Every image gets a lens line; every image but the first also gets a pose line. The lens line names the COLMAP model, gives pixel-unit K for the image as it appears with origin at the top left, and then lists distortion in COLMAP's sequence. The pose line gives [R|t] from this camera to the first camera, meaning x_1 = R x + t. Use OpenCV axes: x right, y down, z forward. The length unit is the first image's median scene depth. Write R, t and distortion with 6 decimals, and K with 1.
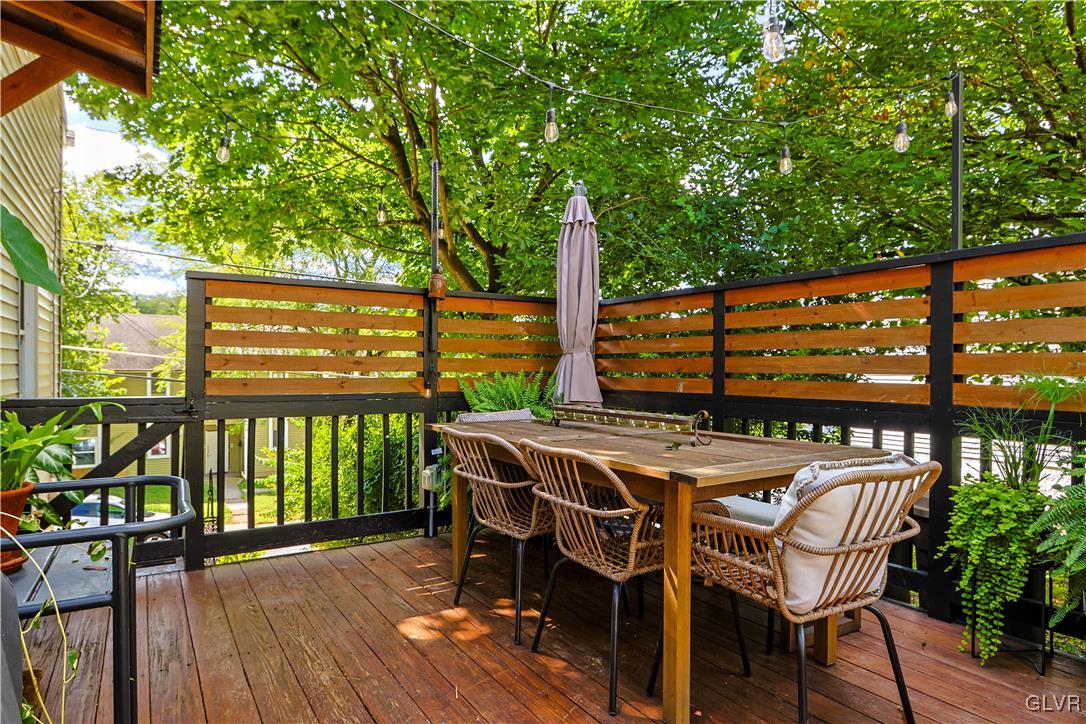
lens RADIAL K [[615.9, 0, 541.2], [0, 615.9, 360.5], [0, 0, 1]] dist [-0.002826, 0.000846]
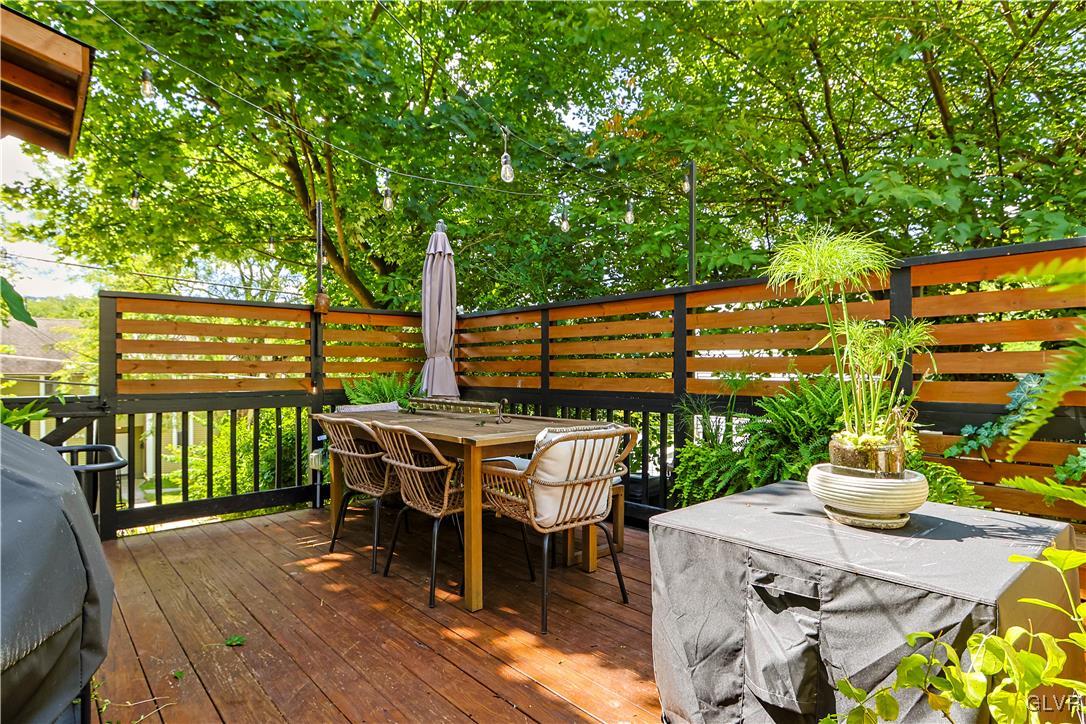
lens RADIAL K [[590.0, 0, 543.0], [0, 590.0, 362.0], [0, 0, 1]] dist [-0.001059, 0.000516]
pose [[0.989594, -0.005283, 0.143791, 0.096592], [0.005047, 0.999985, 0.002010, -0.003517], [-0.143800, -0.001264, 0.989606, -0.224668]]
